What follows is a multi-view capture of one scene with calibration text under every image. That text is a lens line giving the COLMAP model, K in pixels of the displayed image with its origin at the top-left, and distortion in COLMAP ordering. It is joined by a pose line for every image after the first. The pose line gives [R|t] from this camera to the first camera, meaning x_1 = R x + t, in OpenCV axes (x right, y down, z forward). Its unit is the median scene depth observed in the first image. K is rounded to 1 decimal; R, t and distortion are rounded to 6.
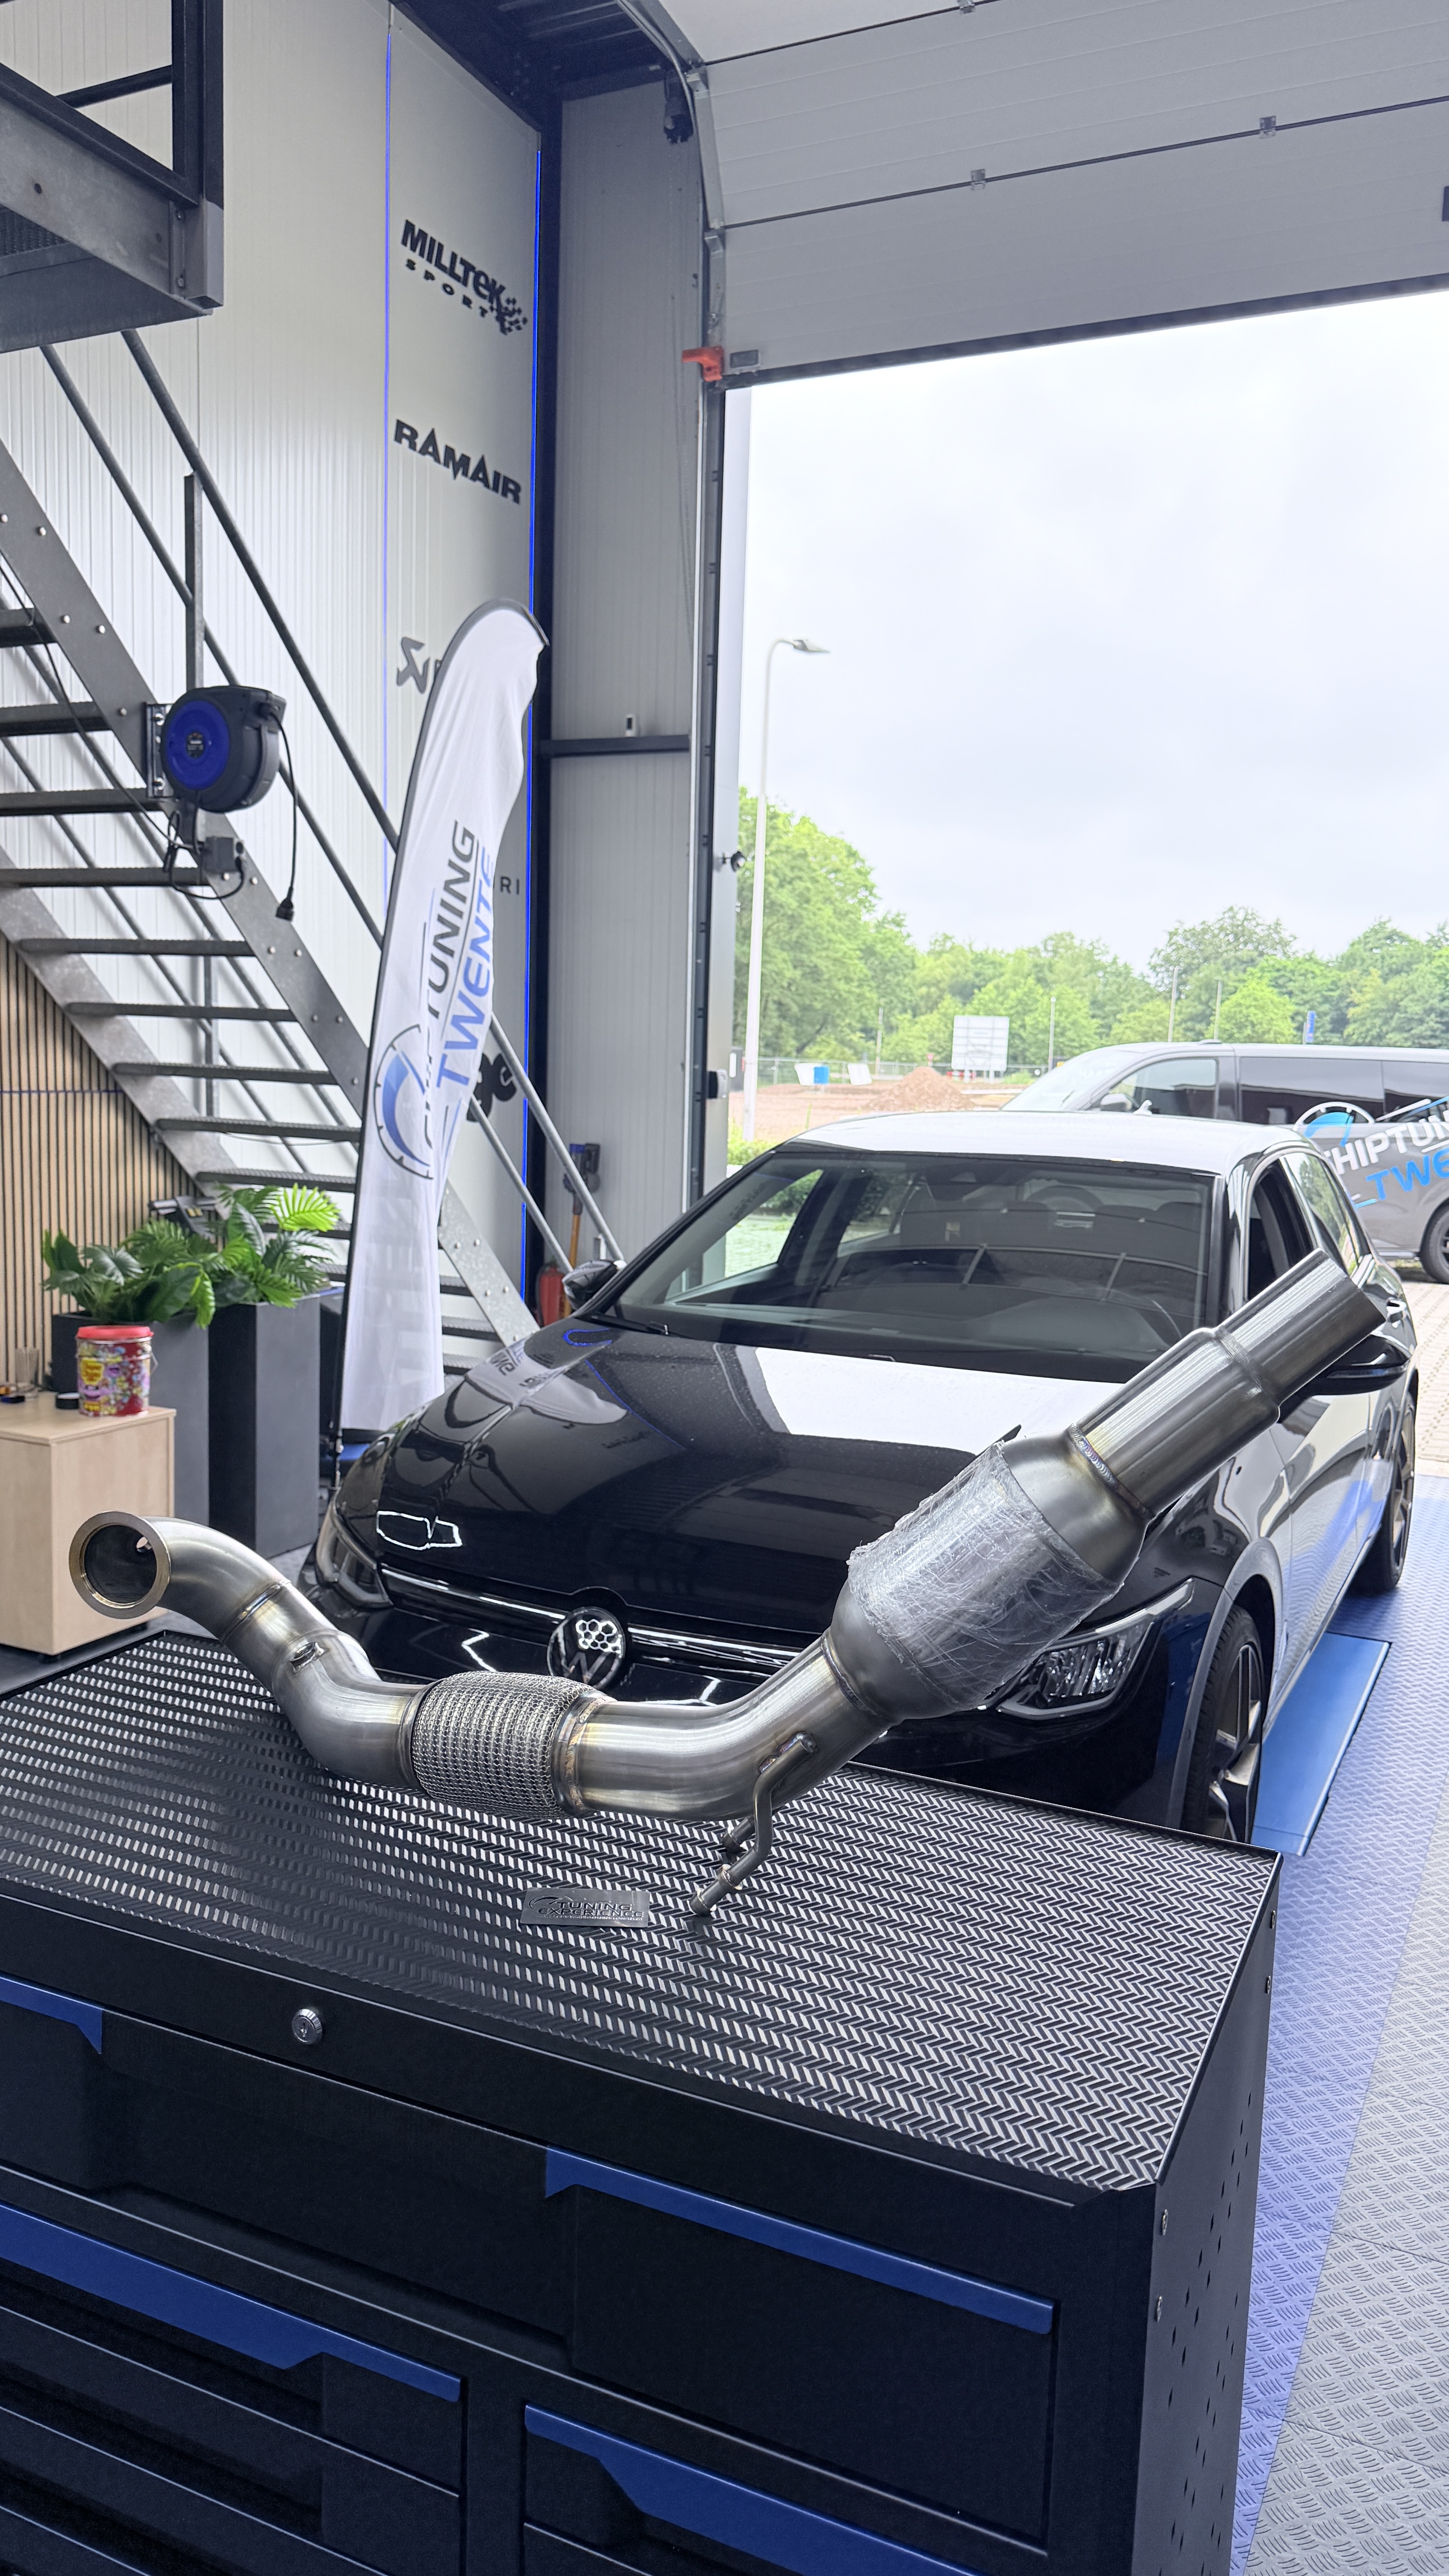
lens RADIAL K [[1886.8, 0, 724.5], [0, 1886.8, 1288.0], [0, 0, 1]] dist [0.004641, -0.003742]
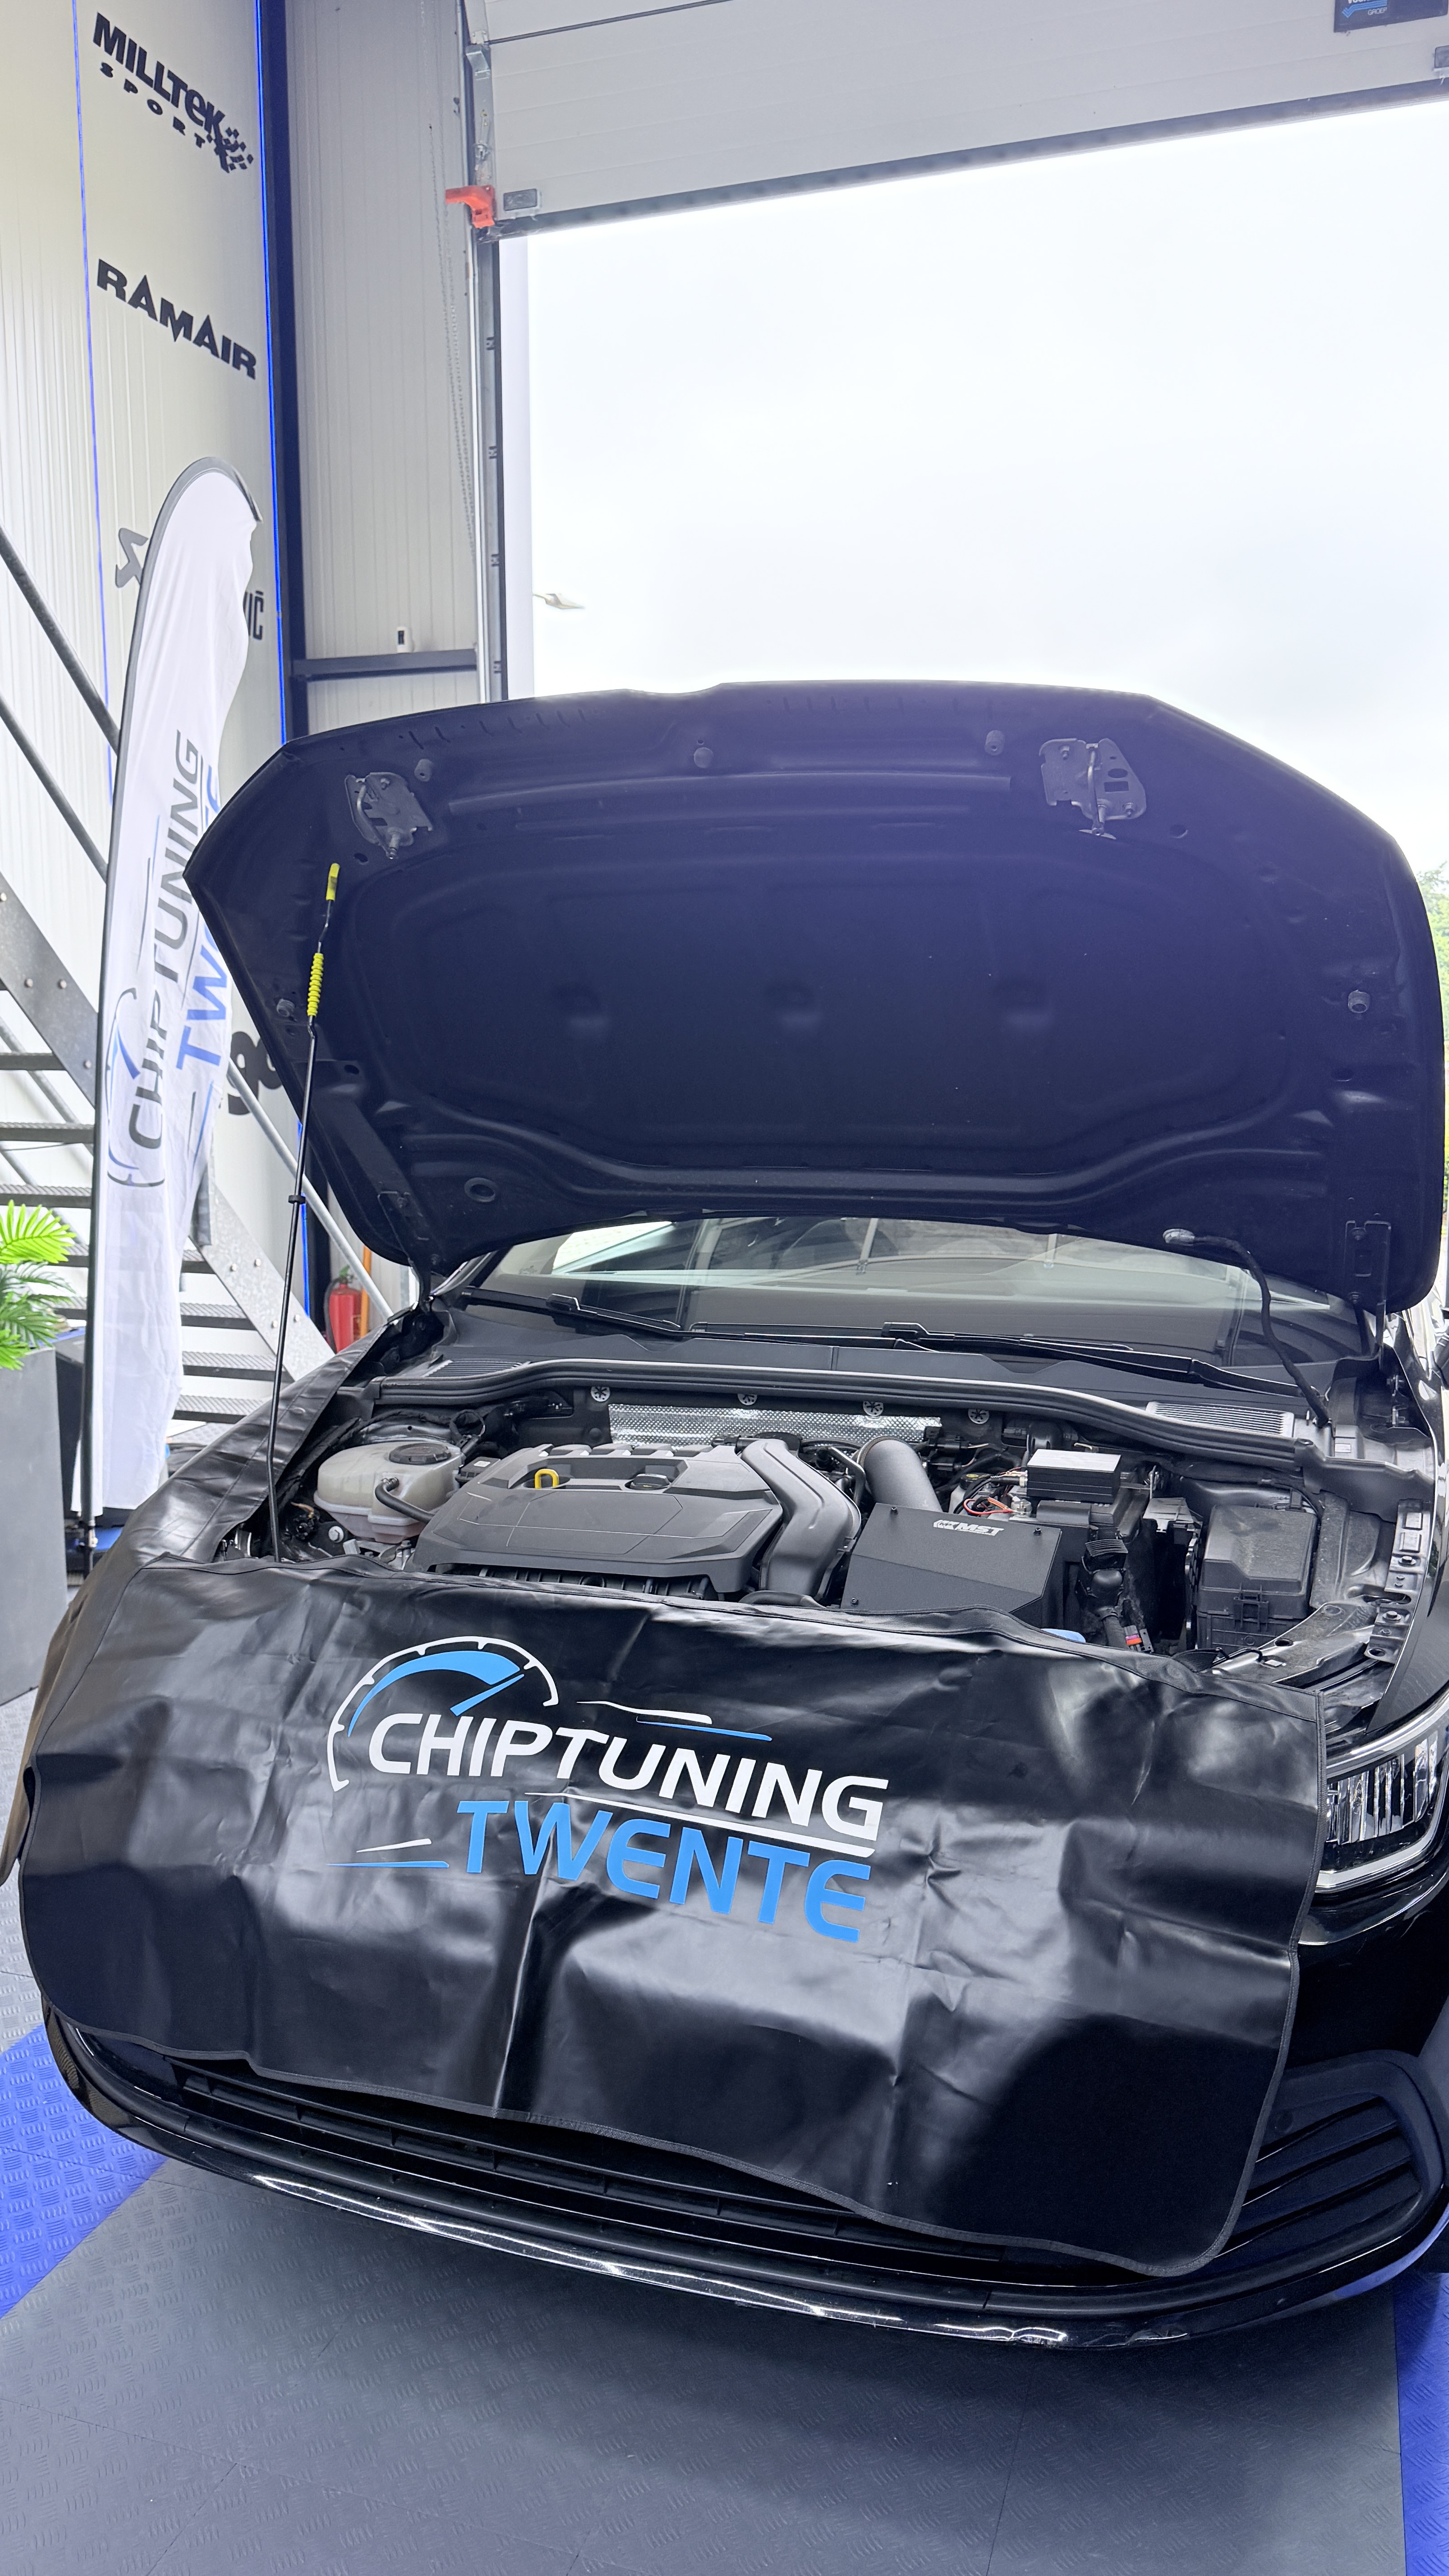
lens RADIAL K [[1831.2, 0, 724.5], [0, 1831.2, 1288.0], [0, 0, 1]] dist [-0.001967, 0.005111]
pose [[0.989984, -0.048499, 0.132584, -0.033303], [0.046789, 0.998777, 0.015989, -0.014563], [-0.133197, -0.009625, 0.991043, 0.179953]]
